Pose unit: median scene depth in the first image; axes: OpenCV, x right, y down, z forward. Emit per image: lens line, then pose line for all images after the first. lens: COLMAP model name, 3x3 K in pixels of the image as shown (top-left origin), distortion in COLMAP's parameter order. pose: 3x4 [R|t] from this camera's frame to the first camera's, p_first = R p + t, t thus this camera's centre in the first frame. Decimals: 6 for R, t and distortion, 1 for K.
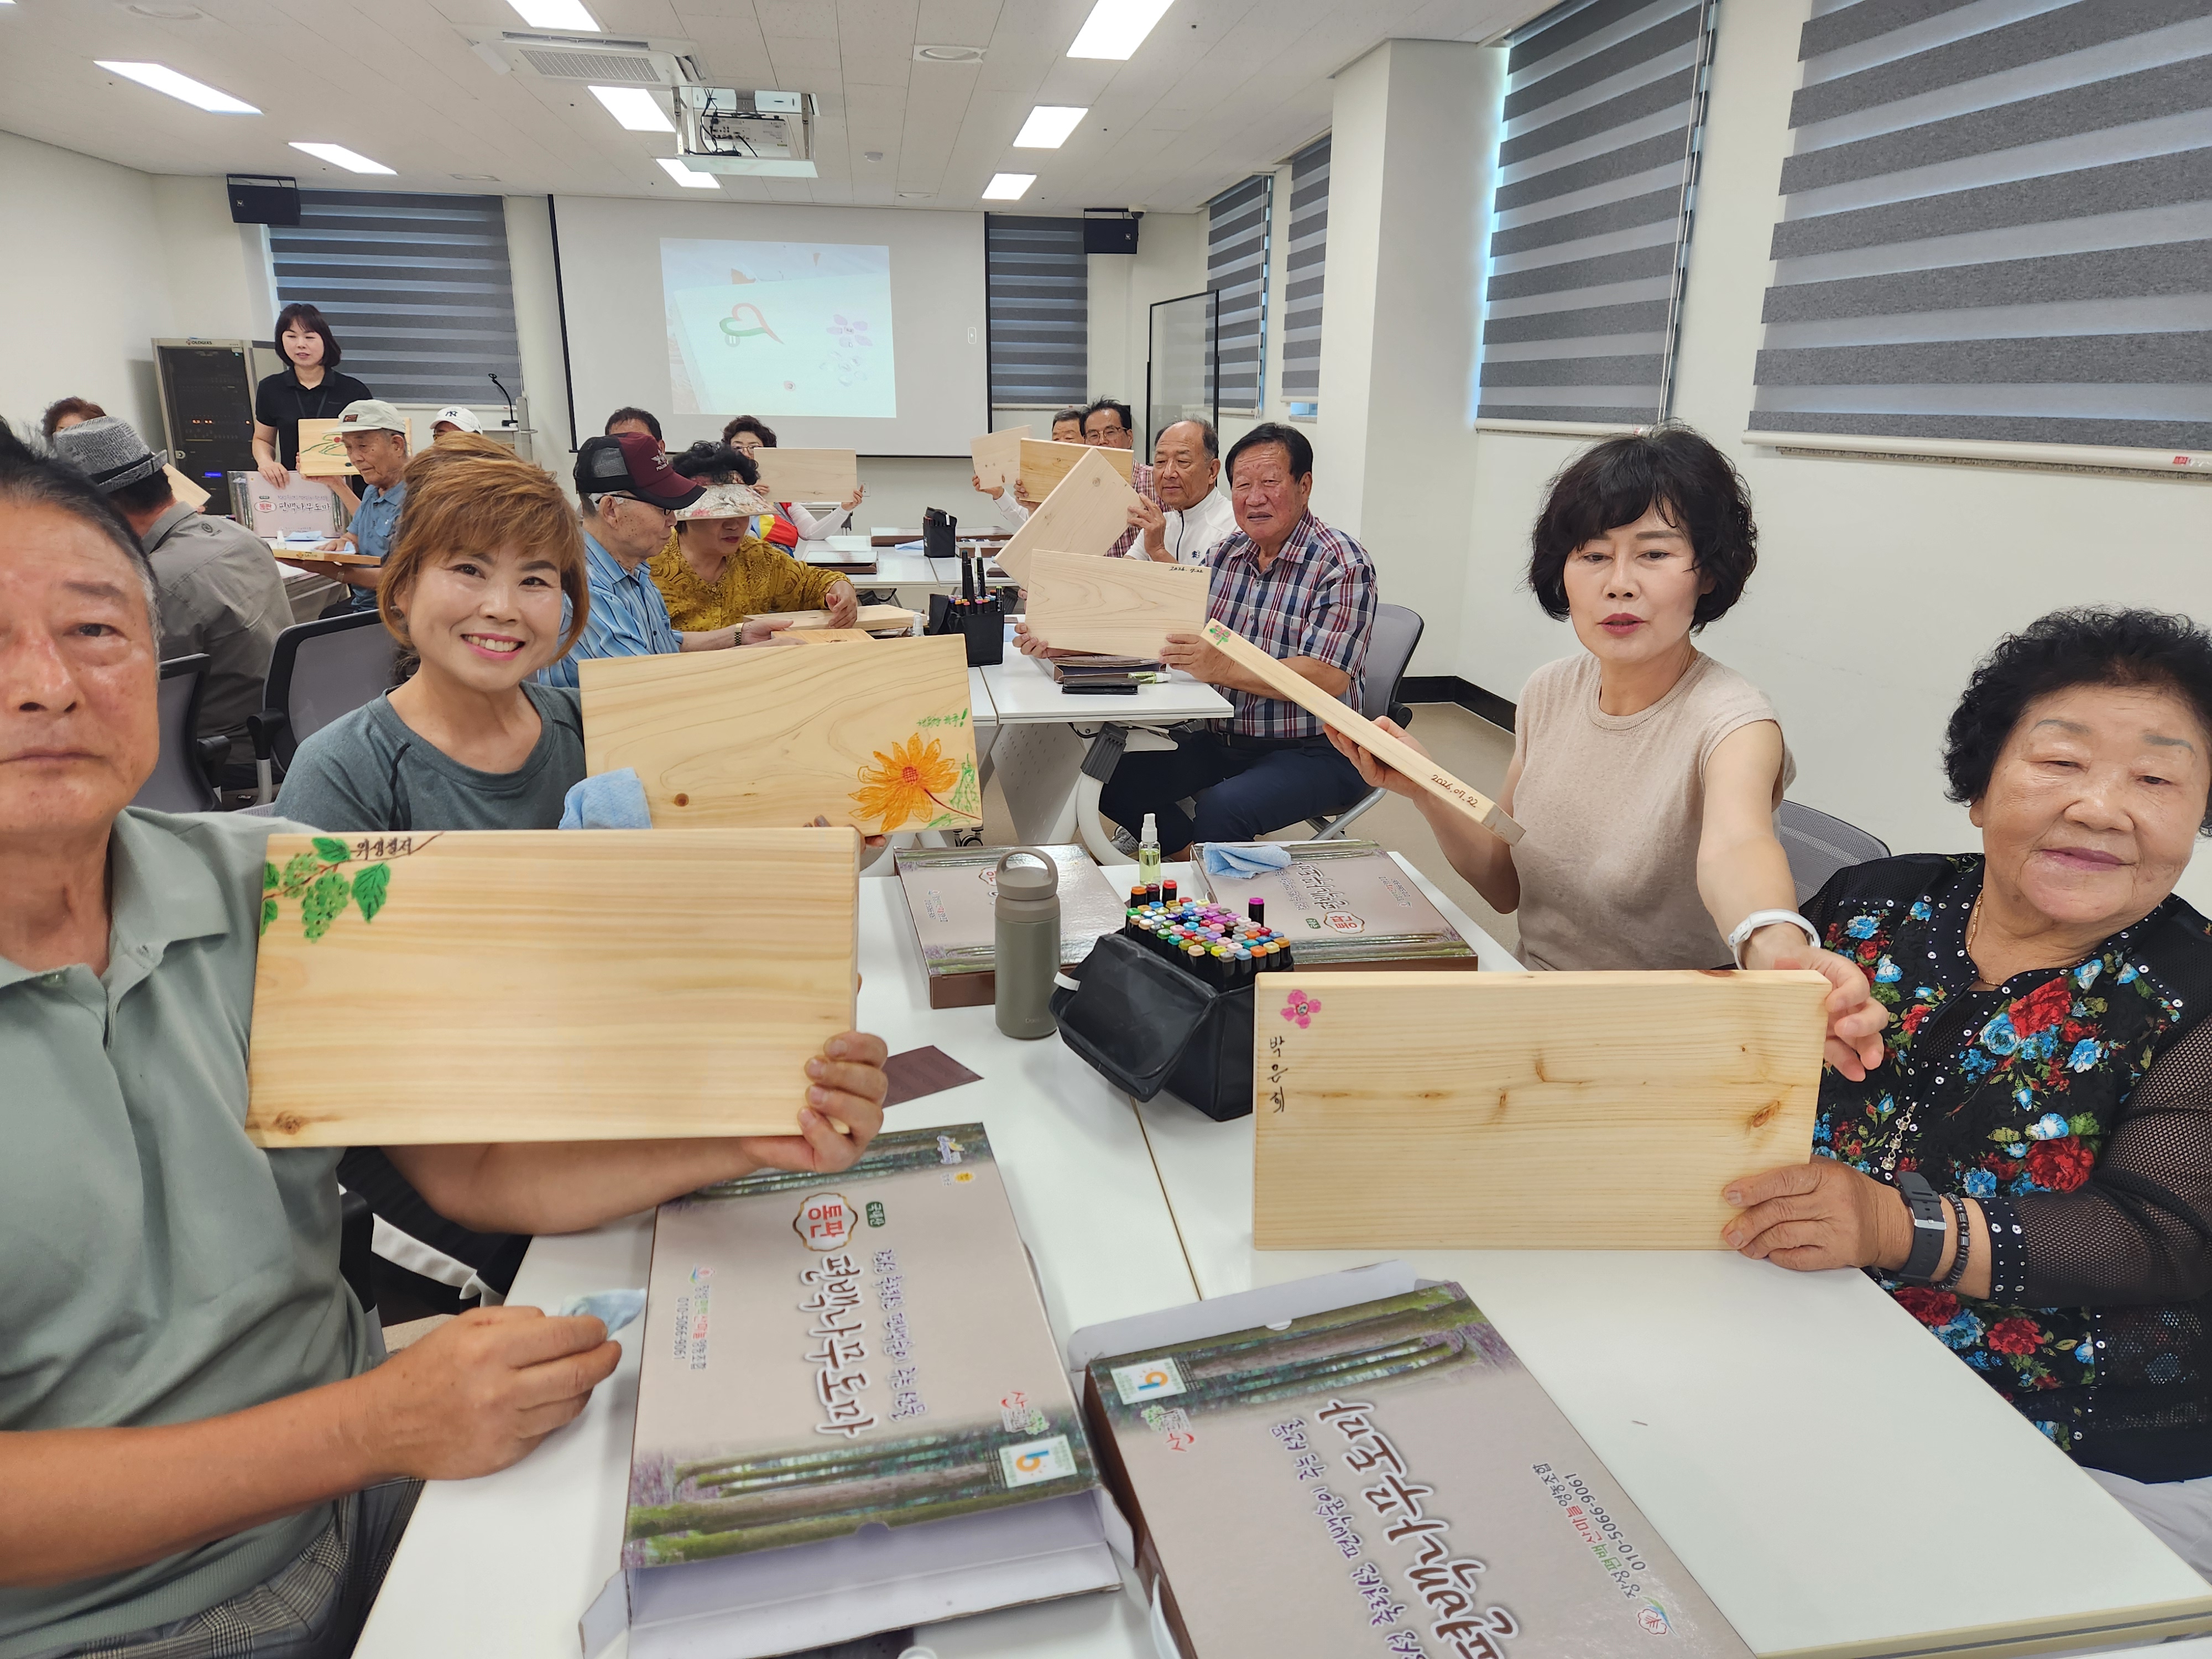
lens RADIAL K [[1441.0, 0, 1106.0], [0, 1441.0, 829.5], [0, 0, 1]] dist [0.066205, -0.058763]
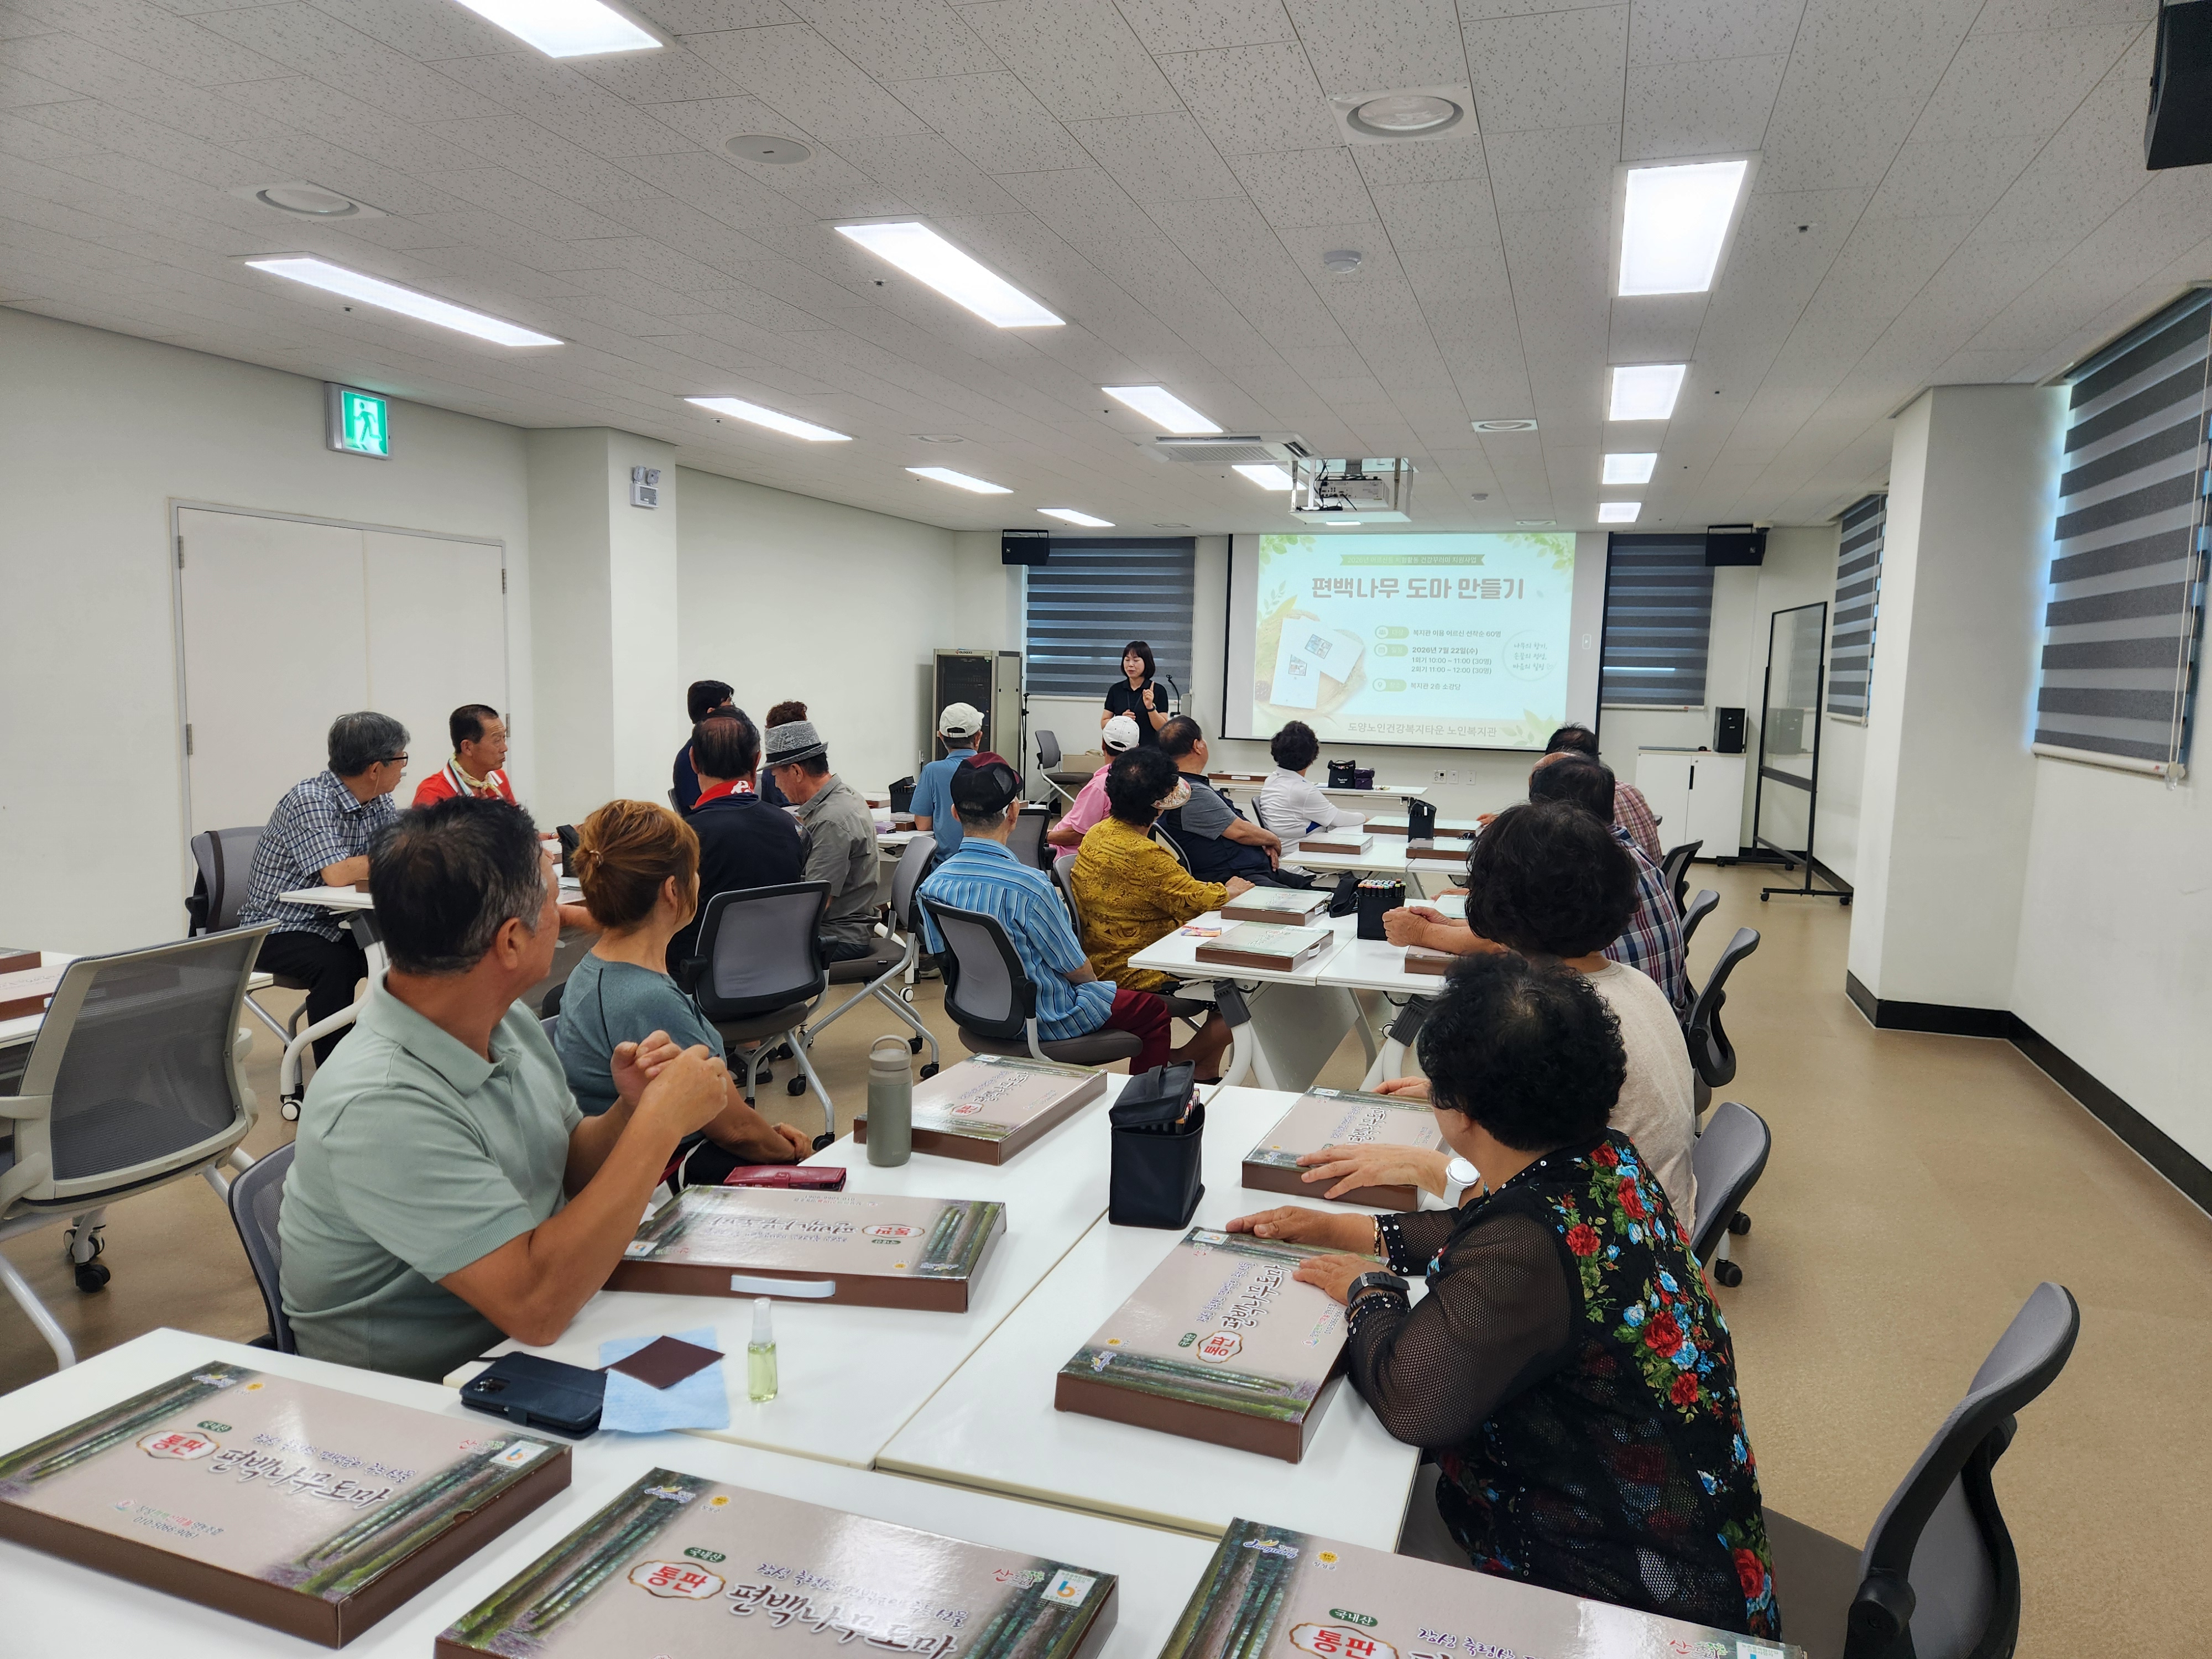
lens RADIAL K [[1441.0, 0, 1106.0], [0, 1441.0, 829.5], [0, 0, 1]] dist [0.066205, -0.058763]
pose [[0.888770, 0.062344, -0.454094, 0.153216], [-0.145698, 0.977749, -0.150927, 0.003932], [0.434581, 0.200300, 0.878077, -0.087141]]
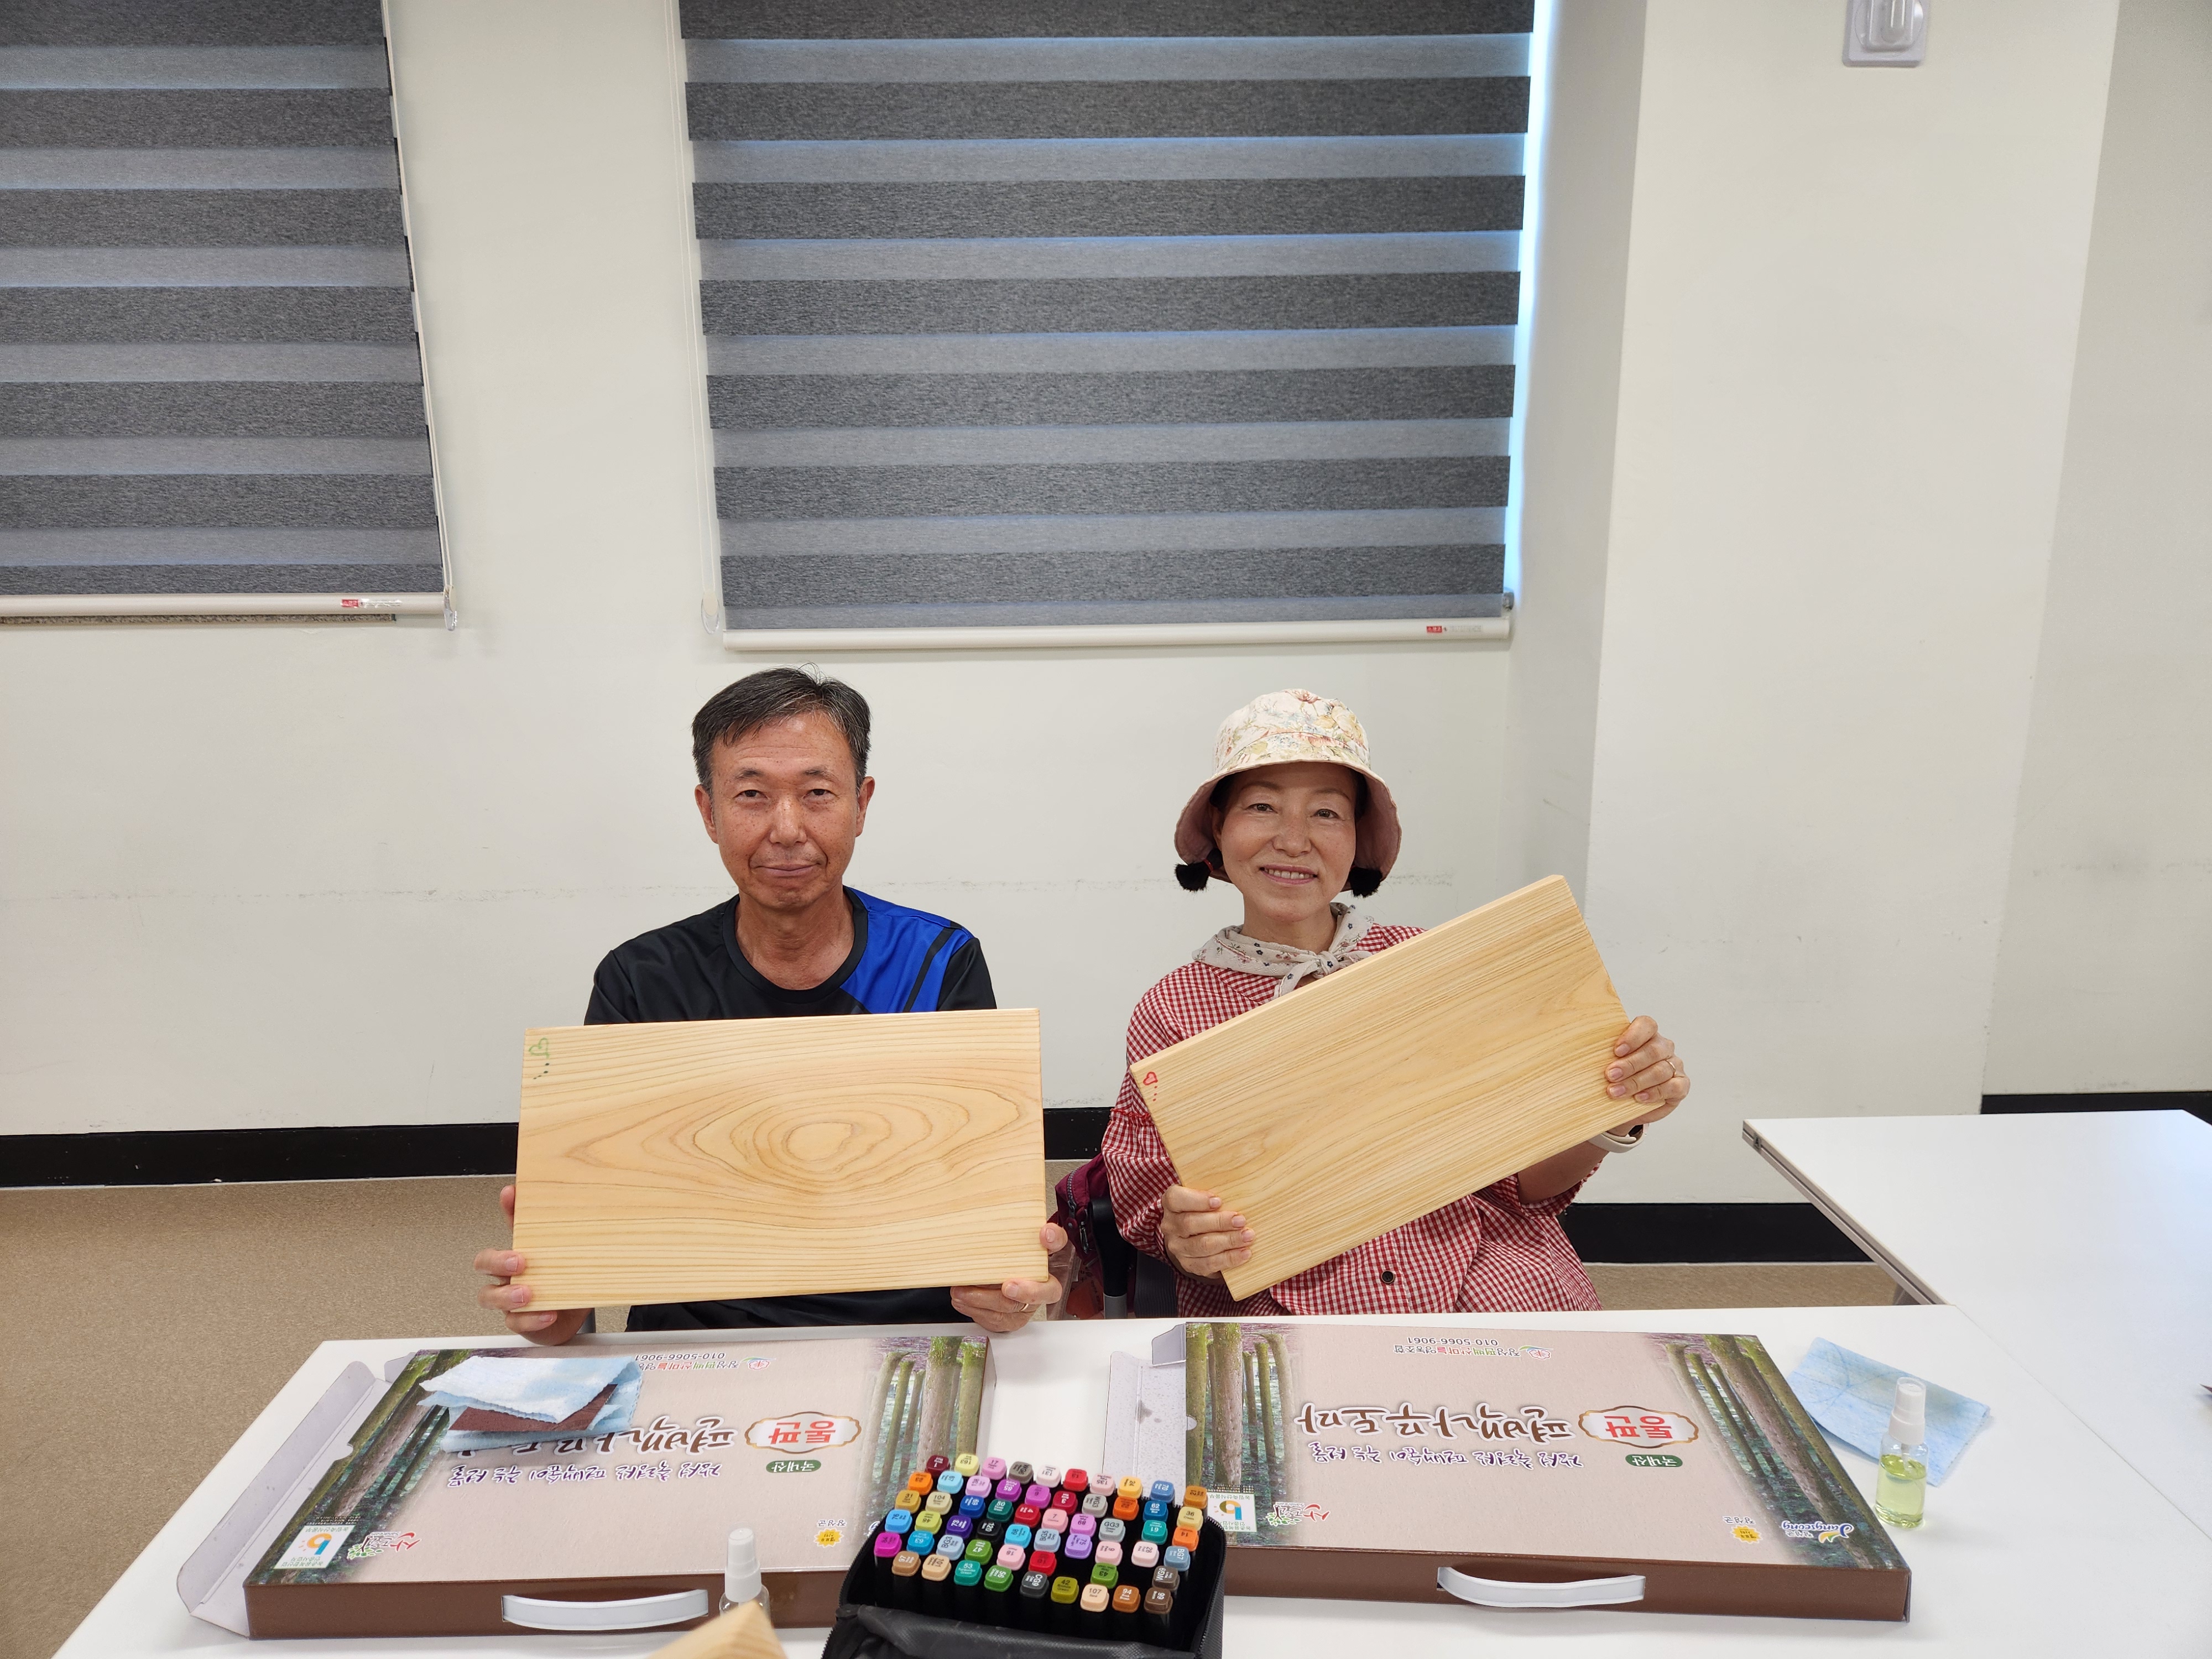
lens RADIAL K [[1441.0, 0, 1106.0], [0, 1441.0, 829.5], [0, 0, 1]] dist [0.066205, -0.058763]
pose [[0.103720, -0.215057, 0.971078, -0.094690], [0.295770, 0.938845, 0.176327, -0.060790], [-0.949612, 0.268927, 0.160985, 0.184274]]
